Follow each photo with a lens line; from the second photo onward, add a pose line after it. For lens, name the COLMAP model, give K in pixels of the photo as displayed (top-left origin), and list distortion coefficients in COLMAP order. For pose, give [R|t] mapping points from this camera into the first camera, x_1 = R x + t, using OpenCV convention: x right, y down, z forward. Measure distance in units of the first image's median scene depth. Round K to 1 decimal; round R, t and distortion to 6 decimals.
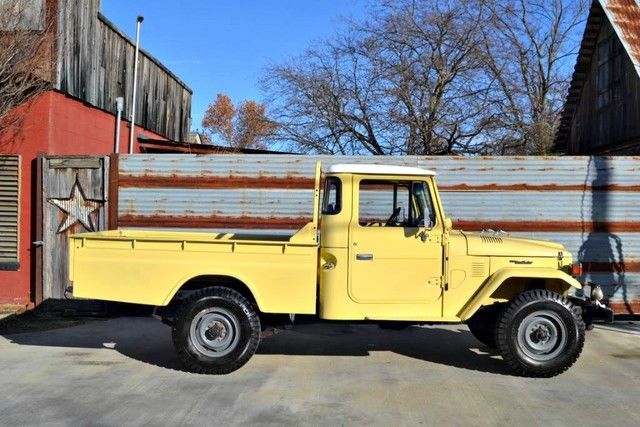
lens RADIAL K [[767.2, 0, 326.0], [0, 767.2, 213.6], [0, 0, 1]] dist [-0.062837, 0.000000]
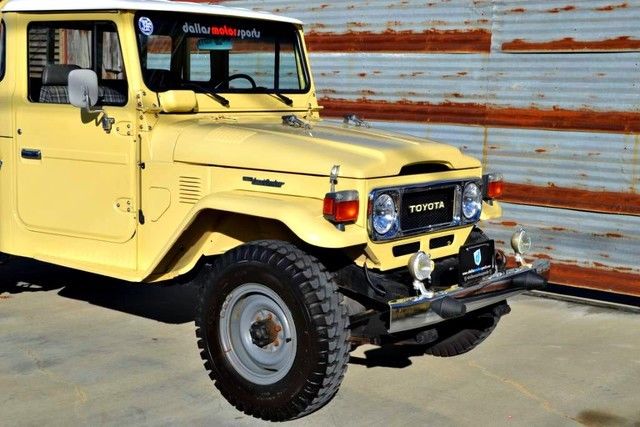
lens RADIAL K [[1003.9, 0, 323.7], [0, 1003.9, 215.1], [0, 0, 1]] dist [-0.044484, 0.000000]
pose [[0.782001, 0.086688, -0.617219, 0.475849], [-0.021110, 0.993396, 0.112775, 0.007587], [0.622919, -0.075160, 0.778667, 0.357697]]
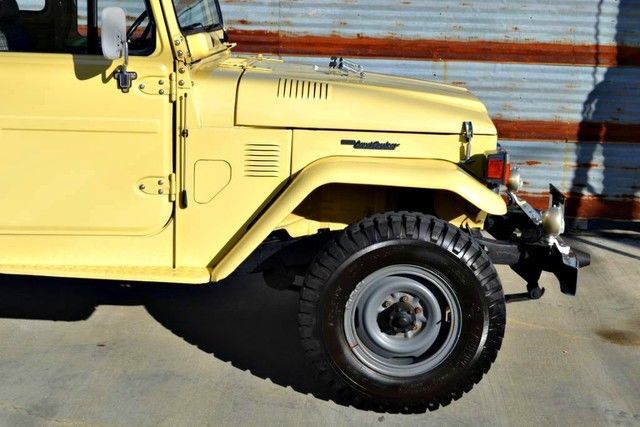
lens RADIAL K [[951.0, 0, 335.0], [0, 951.0, 222.7], [0, 0, 1]] dist [-0.043046, 0.000000]
pose [[0.999452, 0.027947, -0.017754, 0.170628], [-0.023585, 0.977277, 0.210650, -0.002872], [0.023238, -0.210116, 0.977400, 0.330851]]
